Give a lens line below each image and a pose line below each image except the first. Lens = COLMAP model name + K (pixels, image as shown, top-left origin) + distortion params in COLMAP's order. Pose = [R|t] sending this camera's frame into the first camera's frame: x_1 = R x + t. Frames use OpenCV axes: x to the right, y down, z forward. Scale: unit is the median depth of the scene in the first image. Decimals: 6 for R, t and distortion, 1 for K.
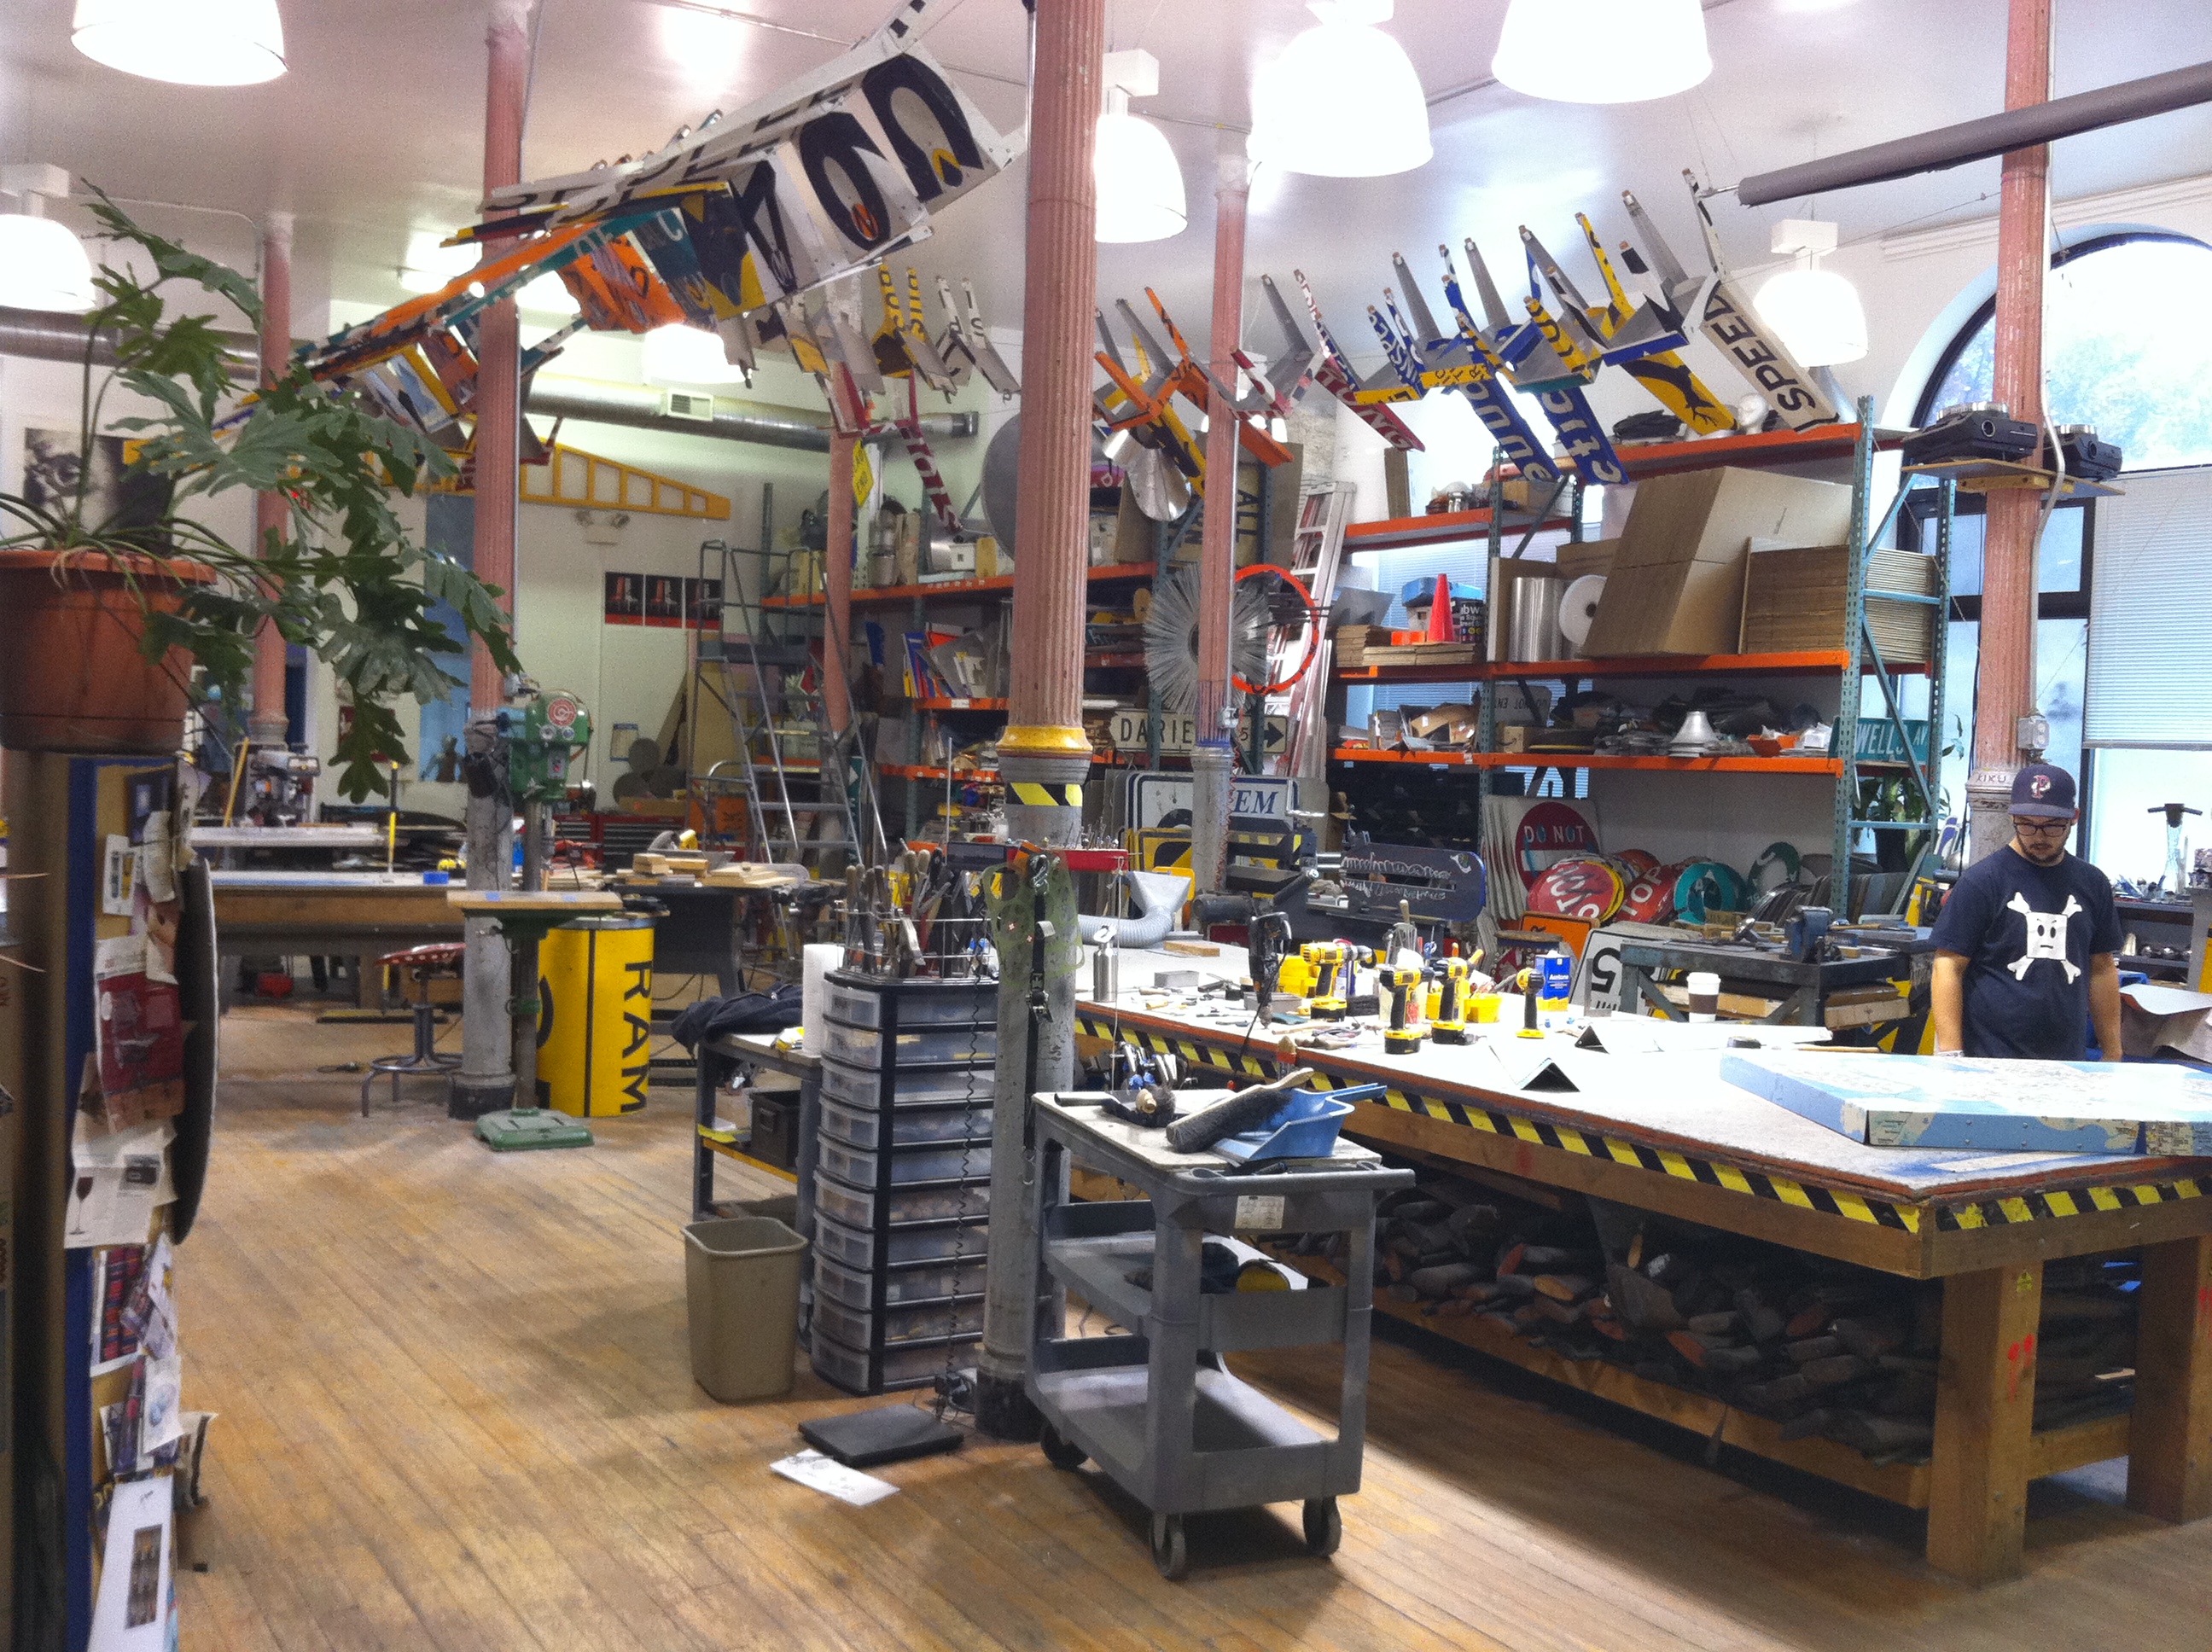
lens RADIAL K [[2219.1, 0, 1151.3], [0, 2219.1, 803.6], [0, 0, 1]] dist [0.122057, -0.395200]
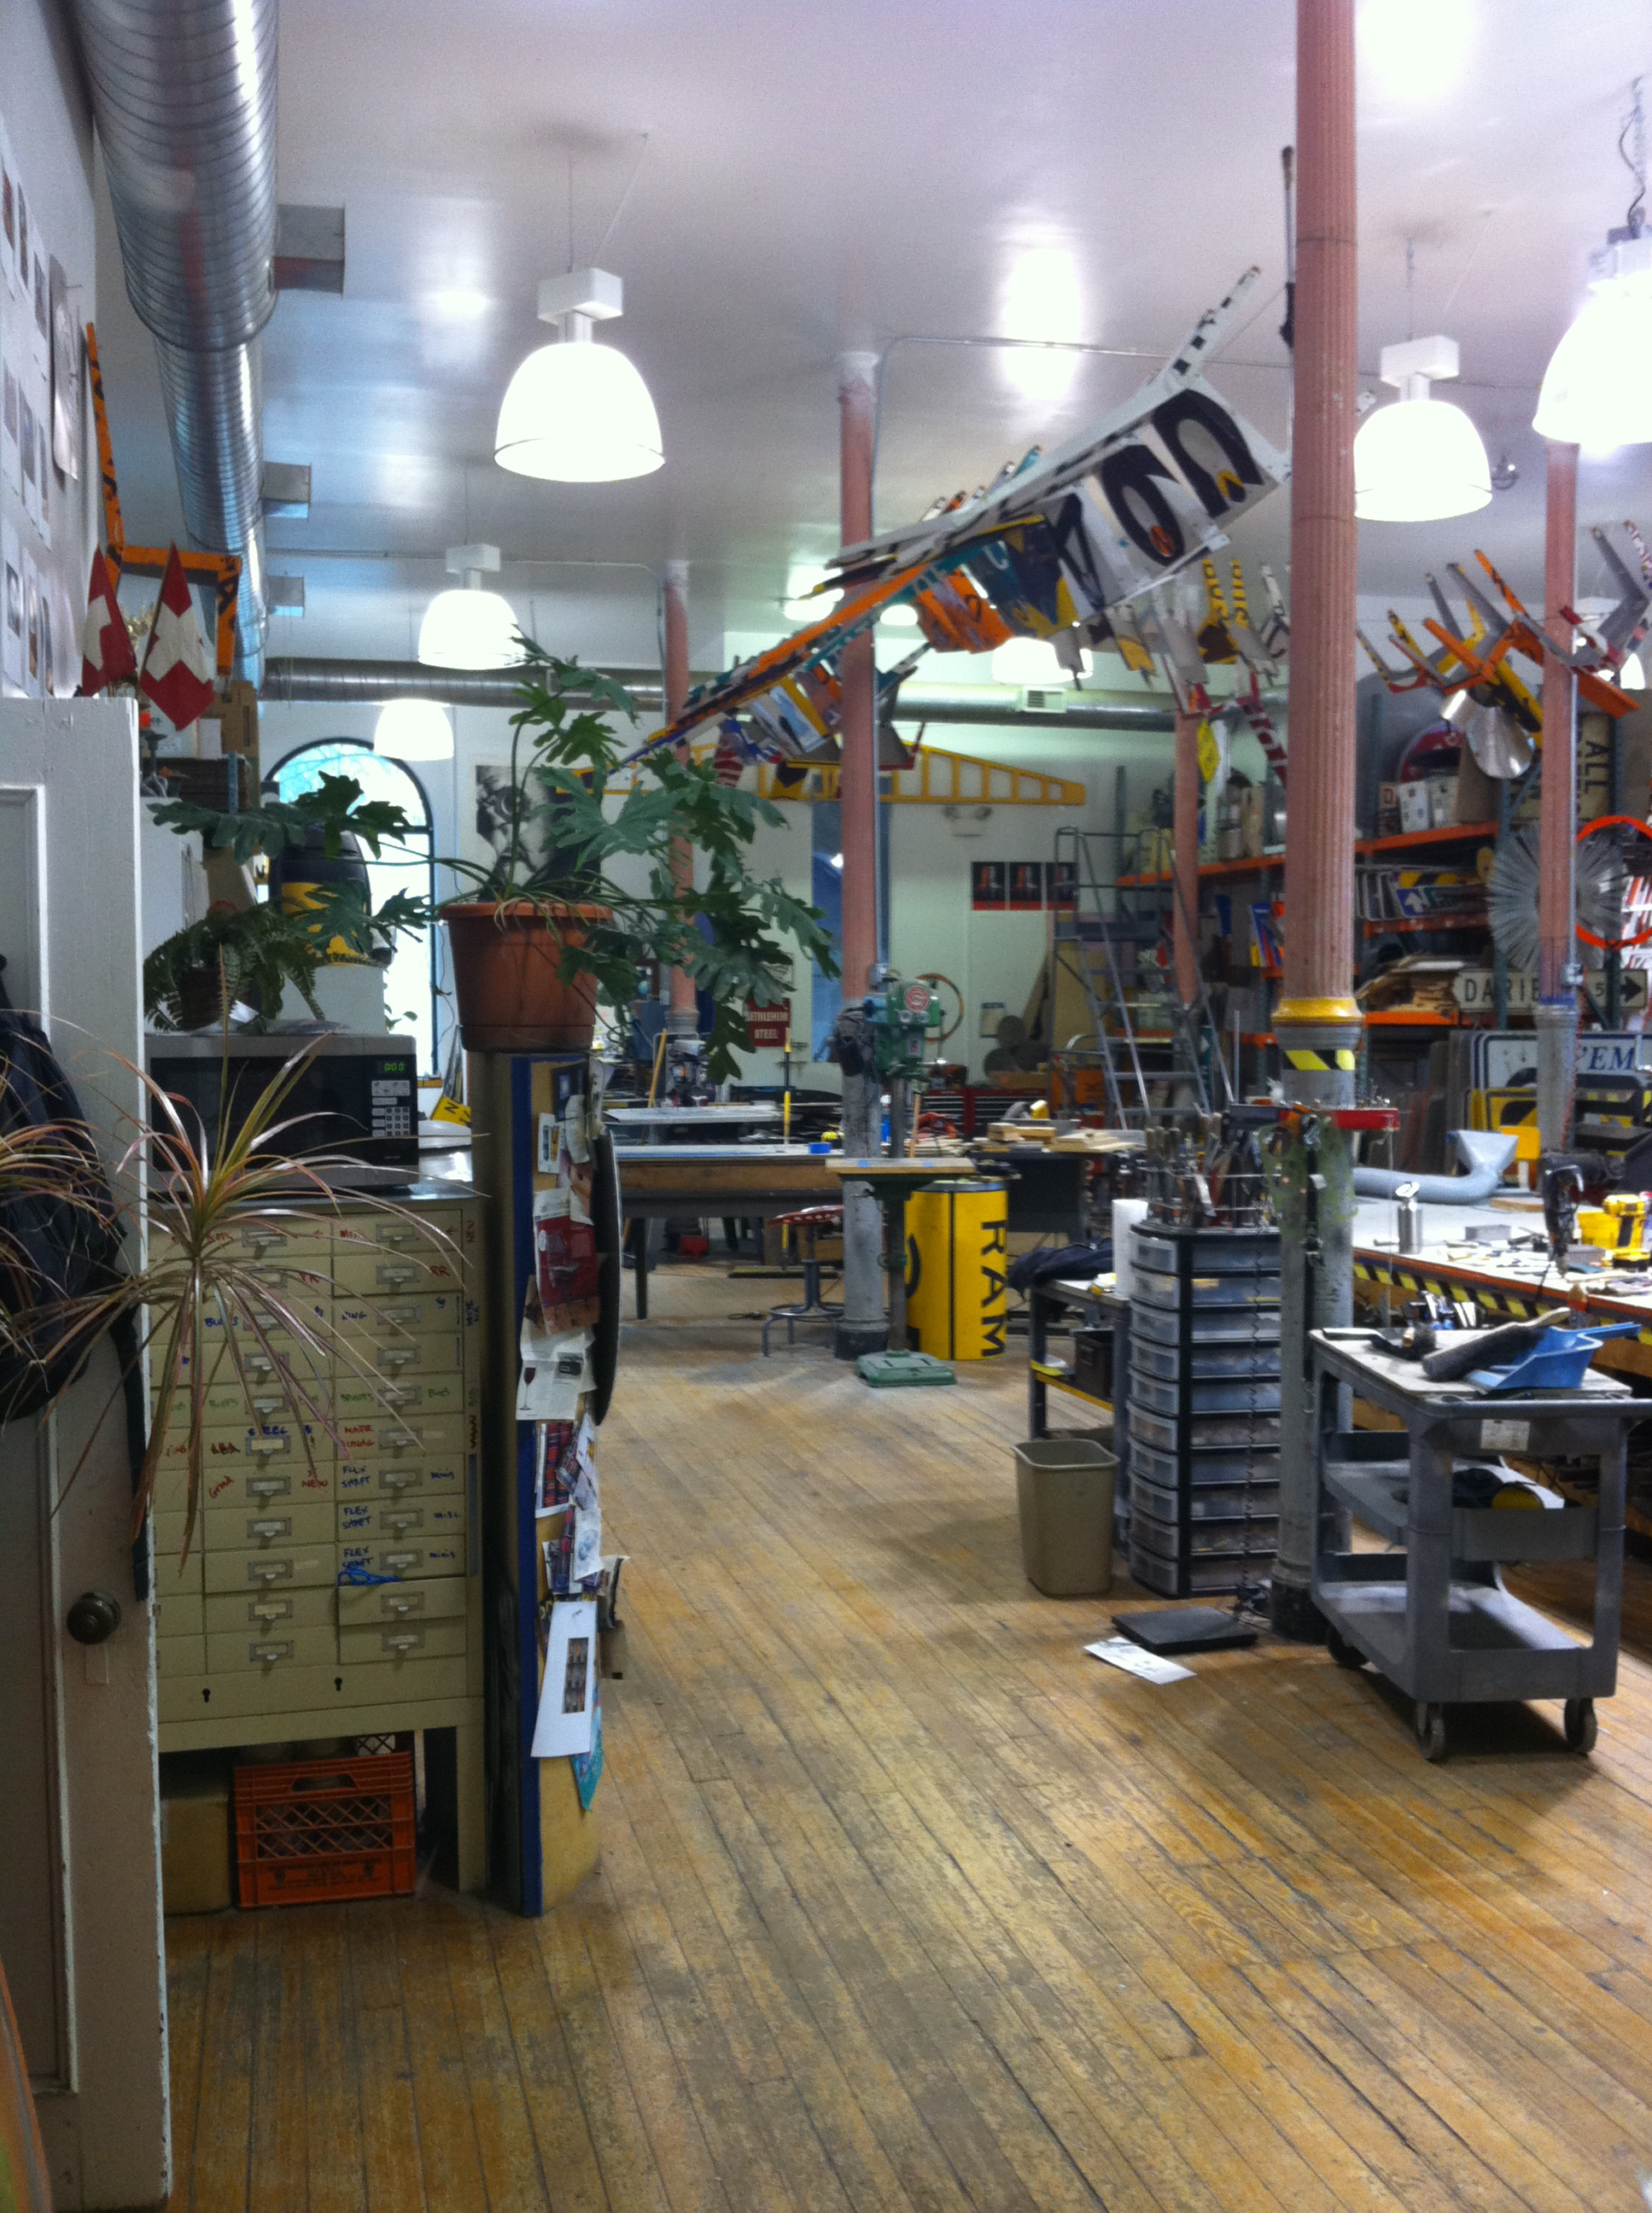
lens RADIAL K [[2220.2, 0, 826.0], [0, 2220.2, 1106.5], [0, 0, 1]] dist [0.122057, -0.395200]
pose [[0.949607, -0.023401, -0.312569, 0.056319], [0.028253, 0.999540, 0.011003, -0.000005], [0.312168, -0.019279, 0.949831, -0.106364]]
